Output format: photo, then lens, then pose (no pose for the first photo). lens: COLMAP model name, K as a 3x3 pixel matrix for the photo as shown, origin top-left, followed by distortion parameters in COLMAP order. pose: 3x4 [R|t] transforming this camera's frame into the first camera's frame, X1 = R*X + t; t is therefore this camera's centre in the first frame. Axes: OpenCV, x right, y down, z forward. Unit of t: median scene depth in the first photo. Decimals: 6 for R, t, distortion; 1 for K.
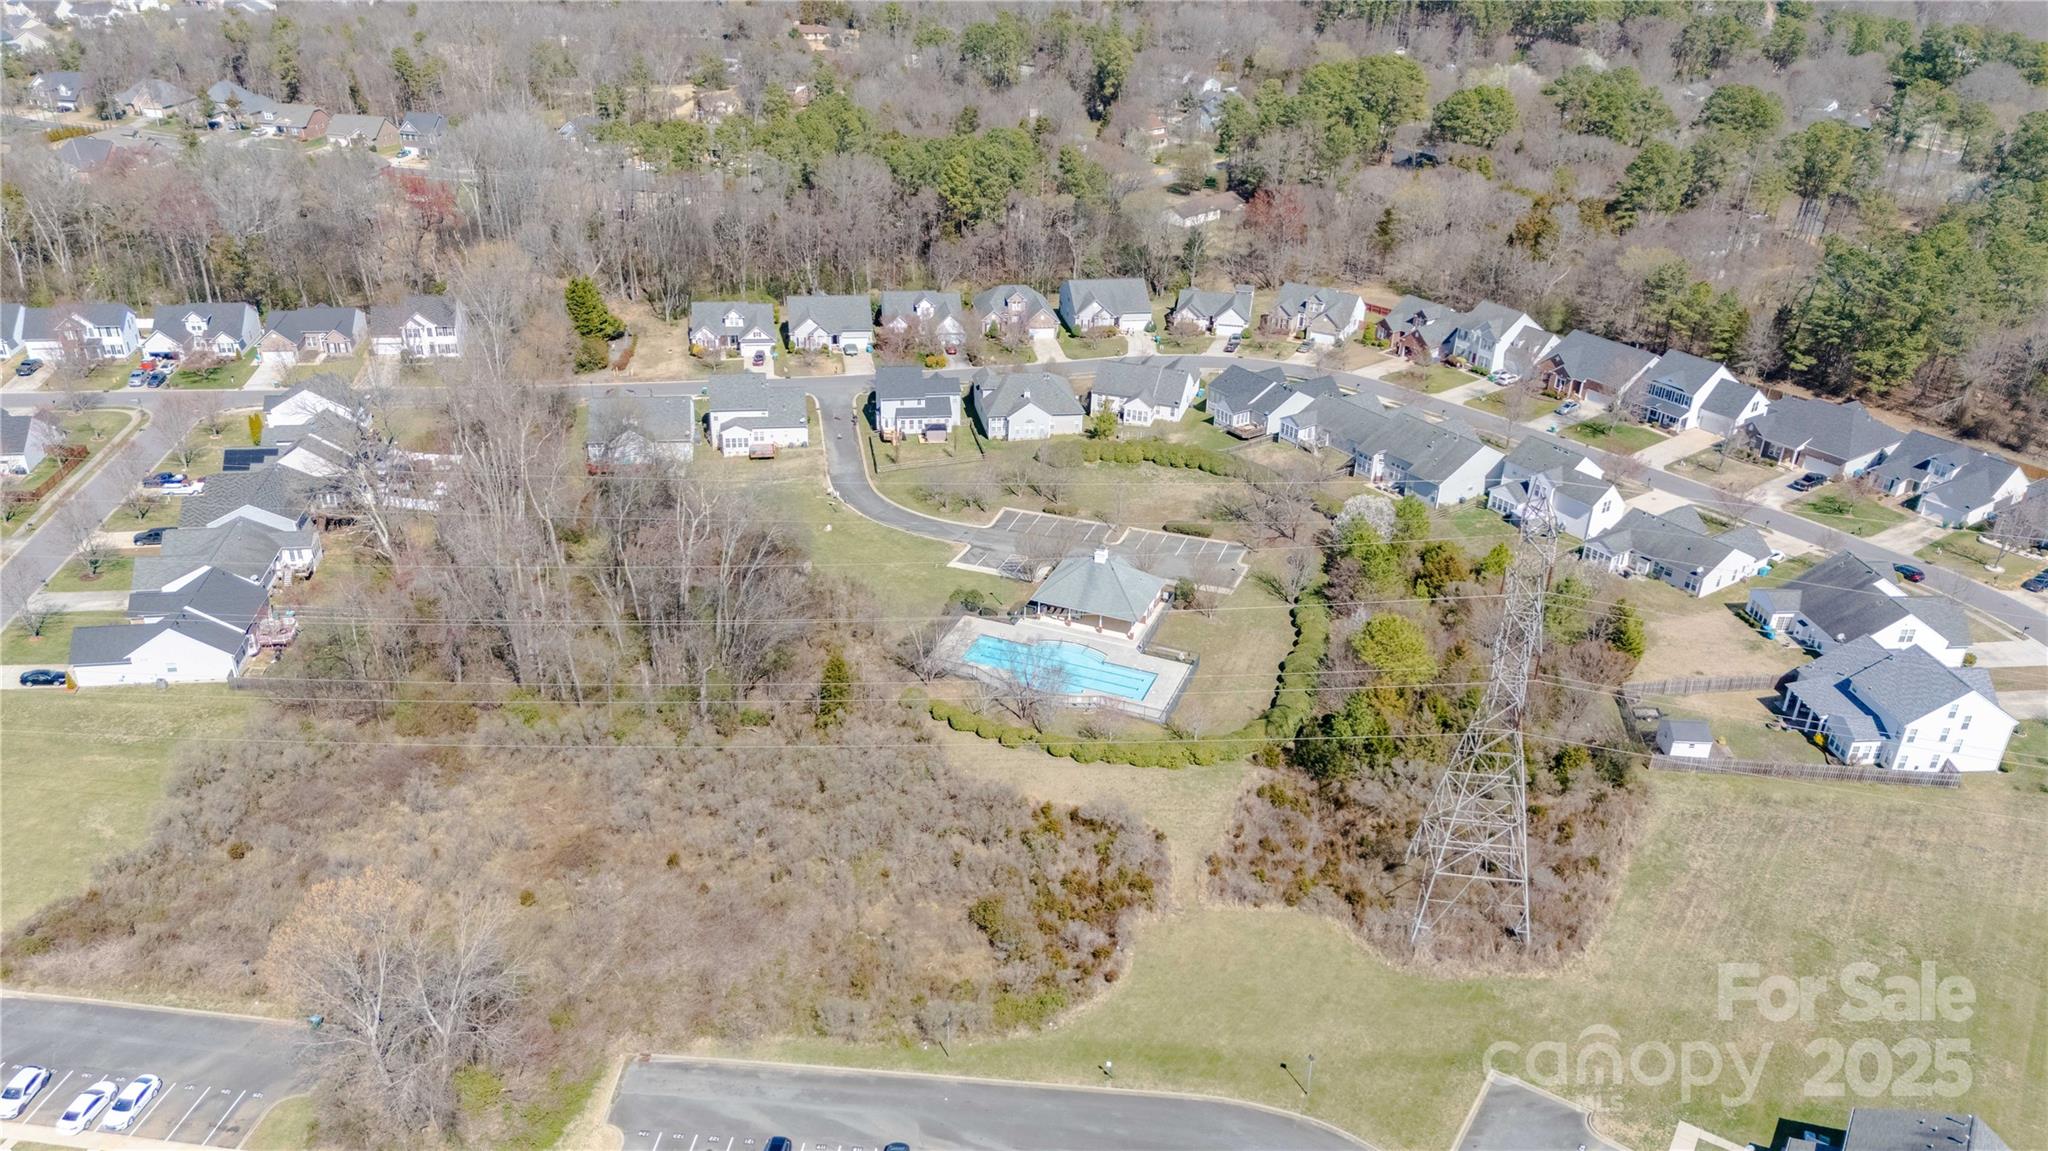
lens RADIAL K [[1516.7, 0, 1025.4], [0, 1516.7, 565.1], [0, 0, 1]] dist [0.069003, -0.035907]
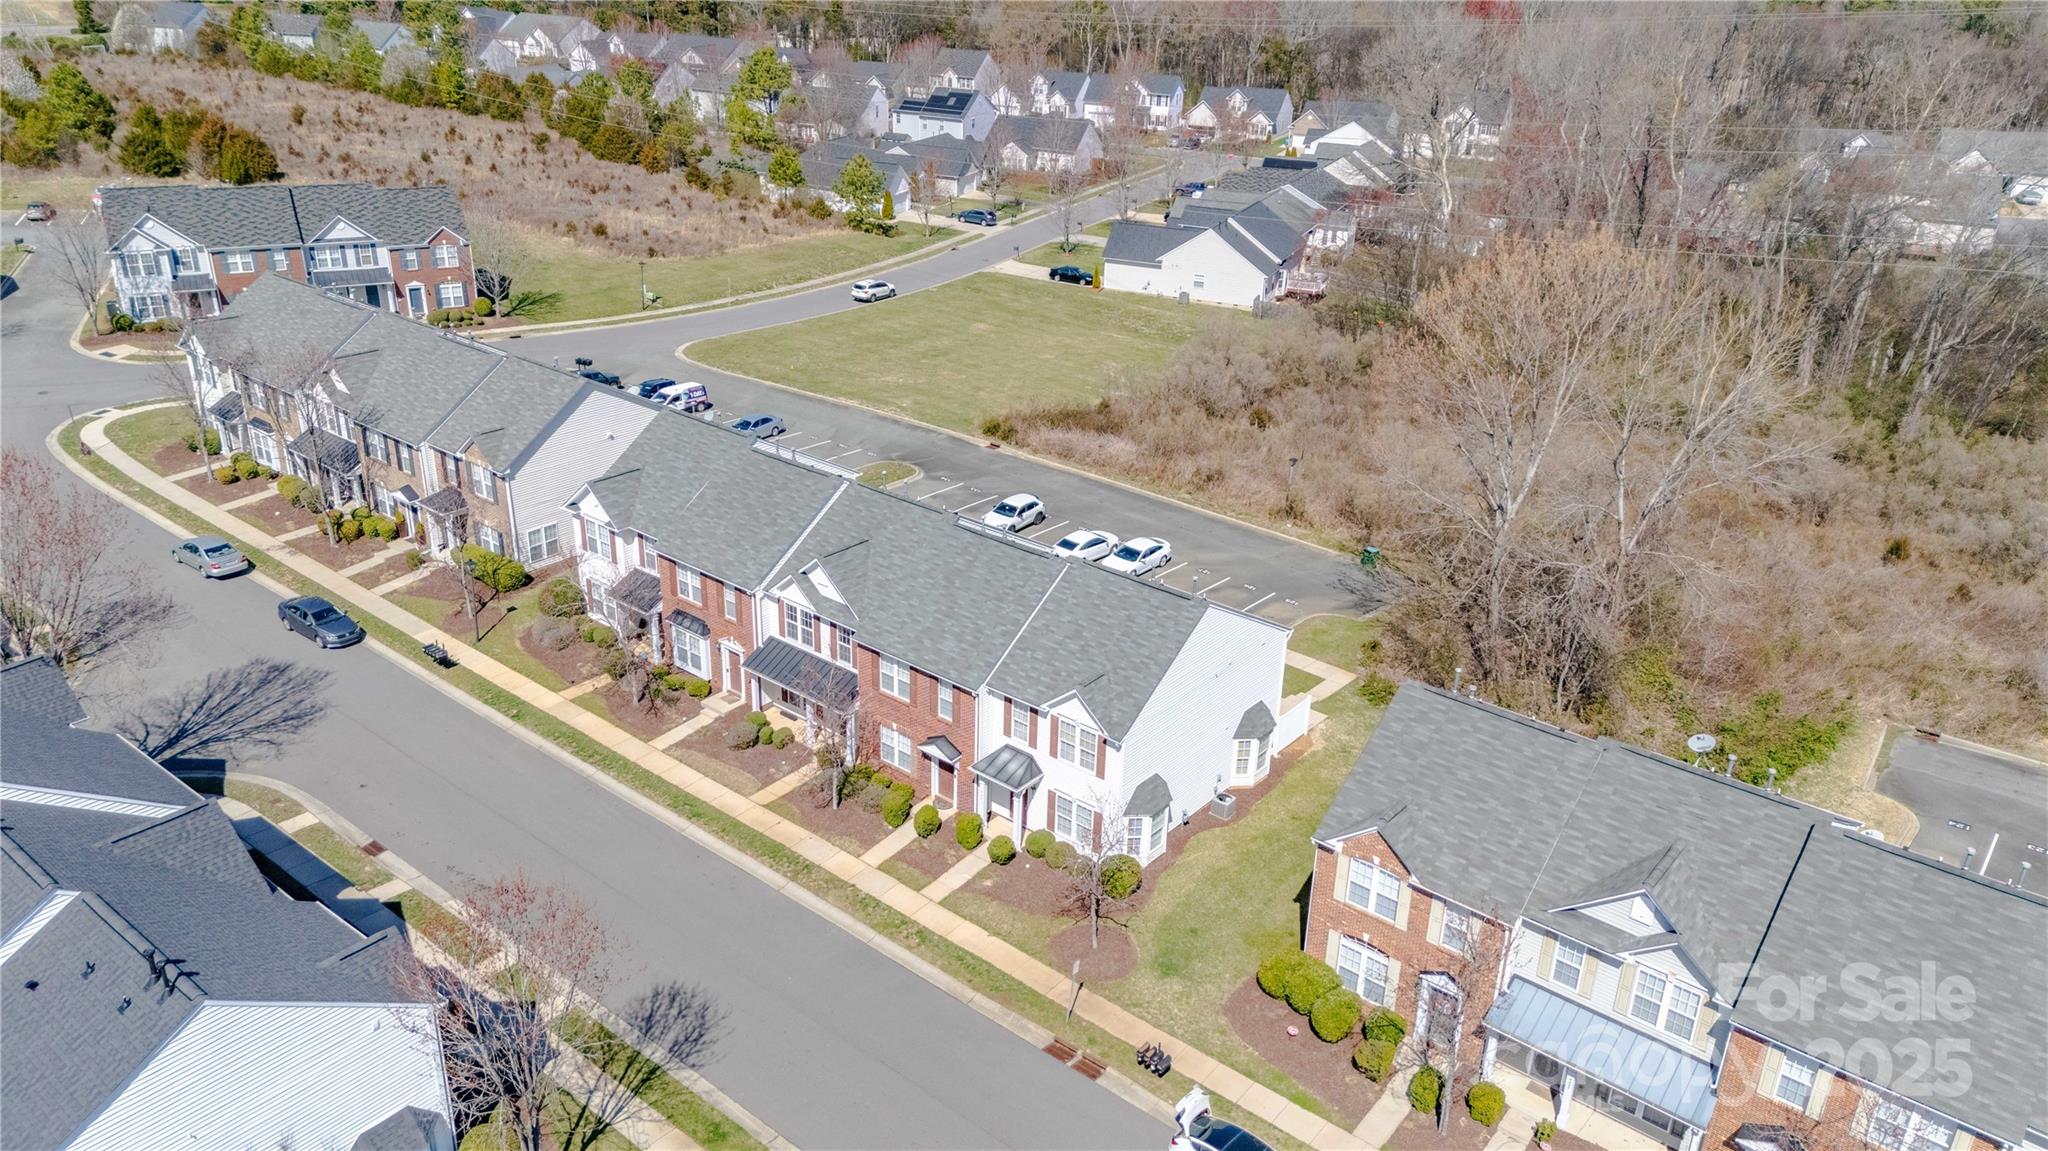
lens RADIAL K [[1516.7, 0, 1008.7], [0, 1516.7, 568.1], [0, 0, 1]] dist [0.069003, -0.035907]
pose [[0.833045, 0.215359, -0.509565, -0.178948], [-0.249573, 0.968355, 0.001253, 0.244062], [0.493710, 0.126129, 0.860431, 0.246918]]
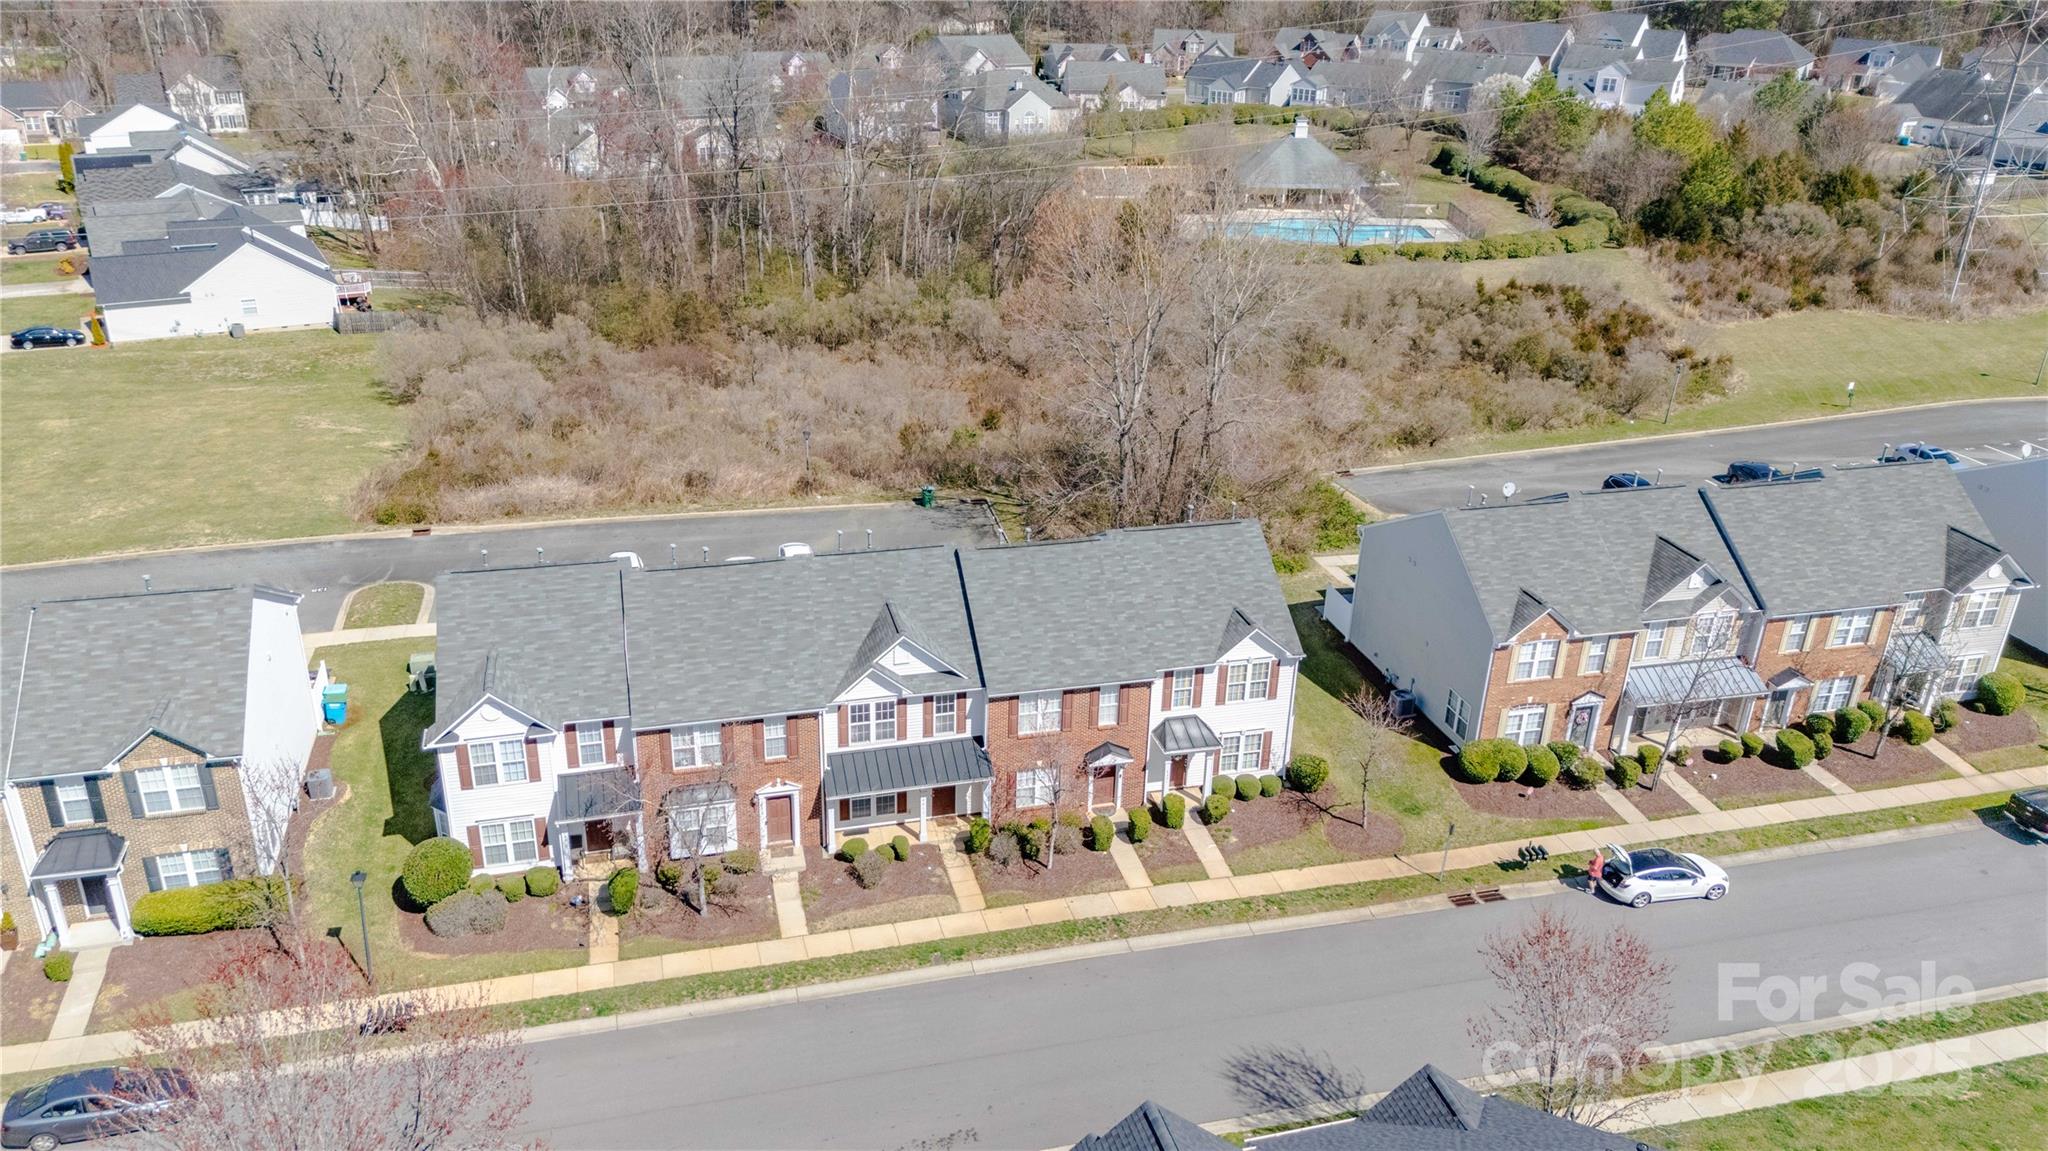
lens RADIAL K [[1516.7, 0, 1030.4], [0, 1516.7, 563.5], [0, 0, 1]] dist [0.069003, -0.035907]
pose [[0.932400, -0.151860, 0.327977, -0.468224], [0.163267, 0.986555, -0.007355, 0.245331], [-0.322451, 0.060406, 0.944657, 0.224946]]
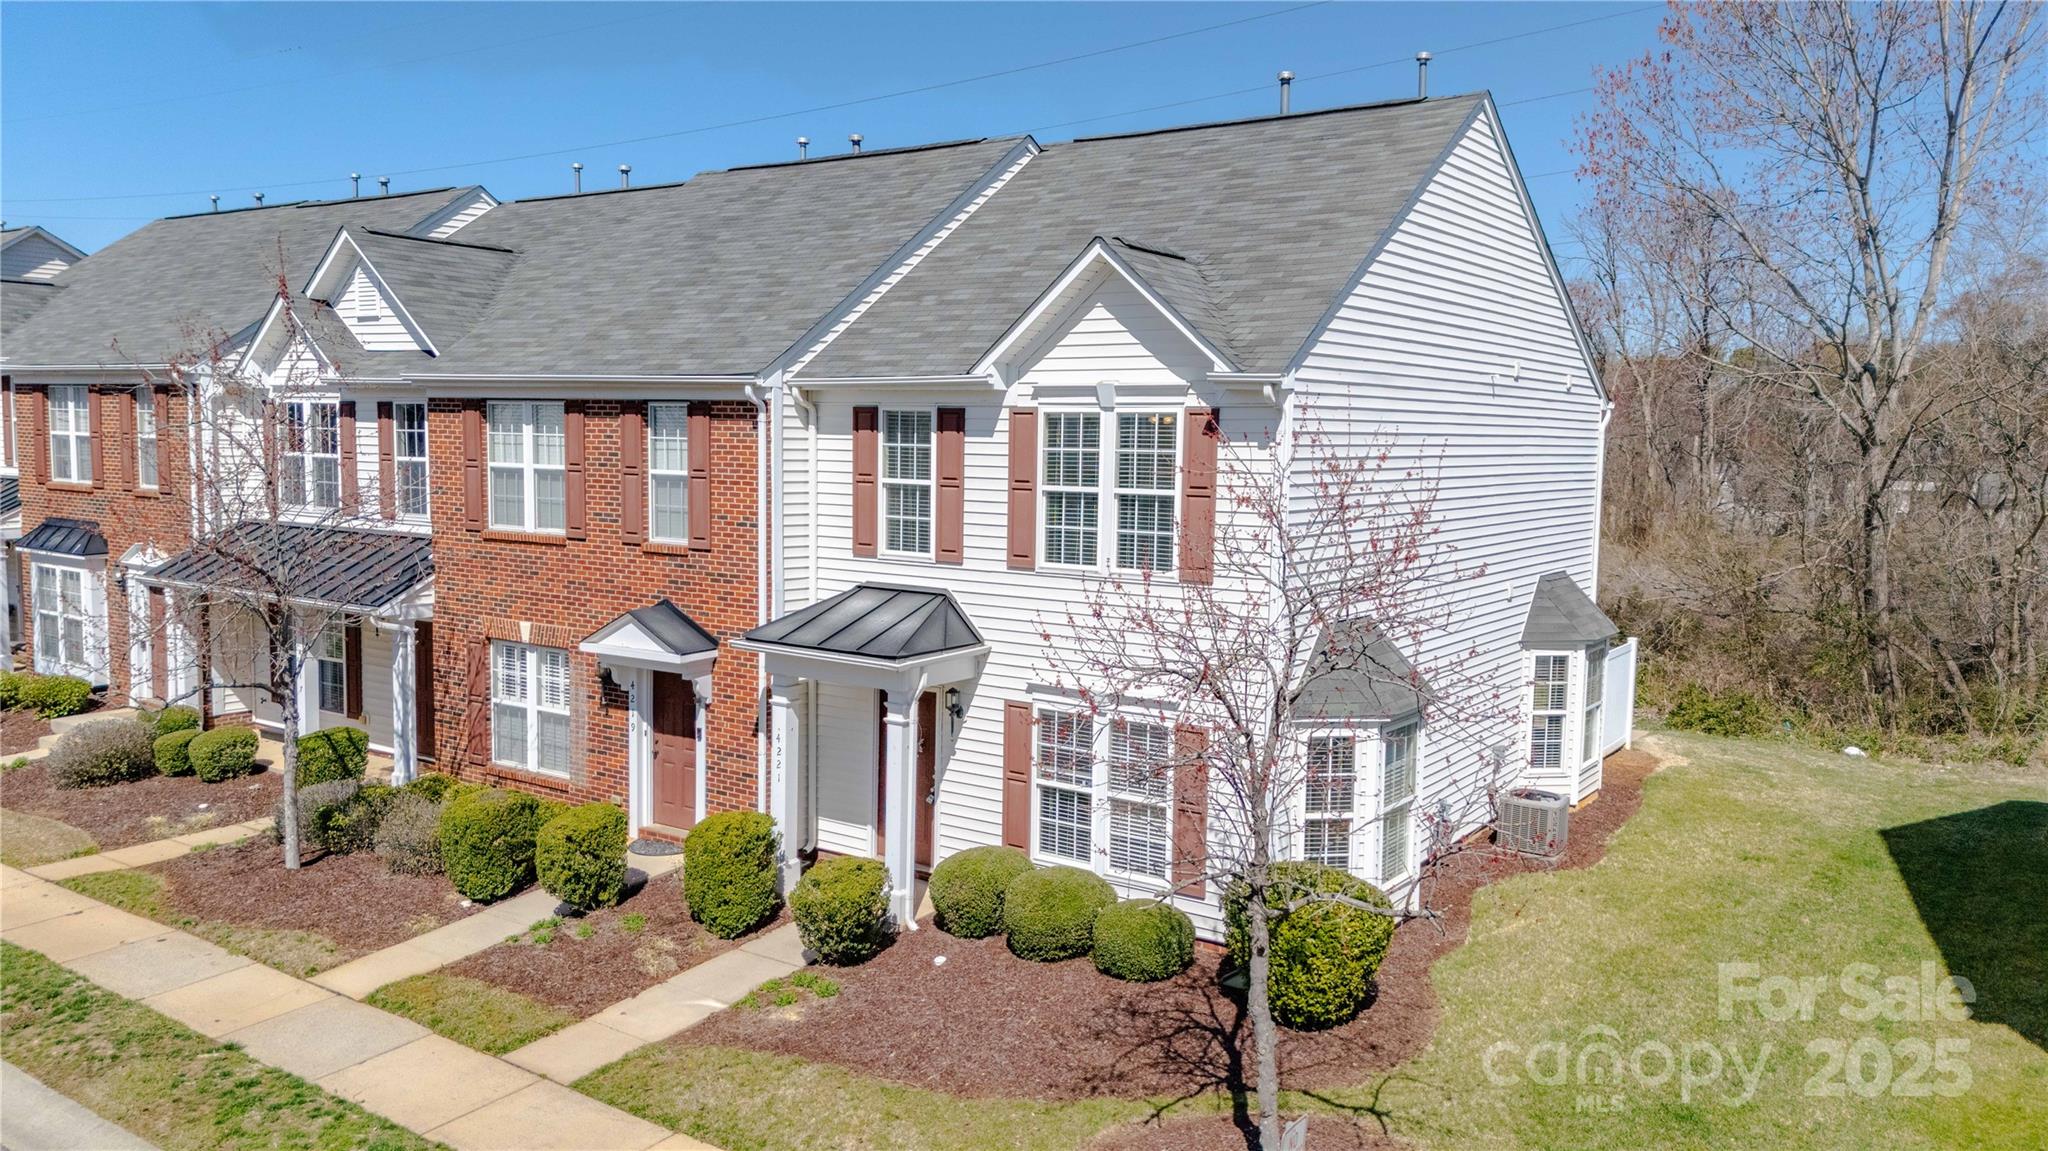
lens RADIAL K [[1516.7, 0, 1031.3], [0, 1516.7, 595.4], [0, 0, 1]] dist [0.069003, -0.035907]
pose [[0.880099, 0.039509, -0.473143, -0.279590], [-0.212664, 0.923781, -0.318439, 0.311174], [0.424499, 0.380878, 0.821421, 0.453749]]
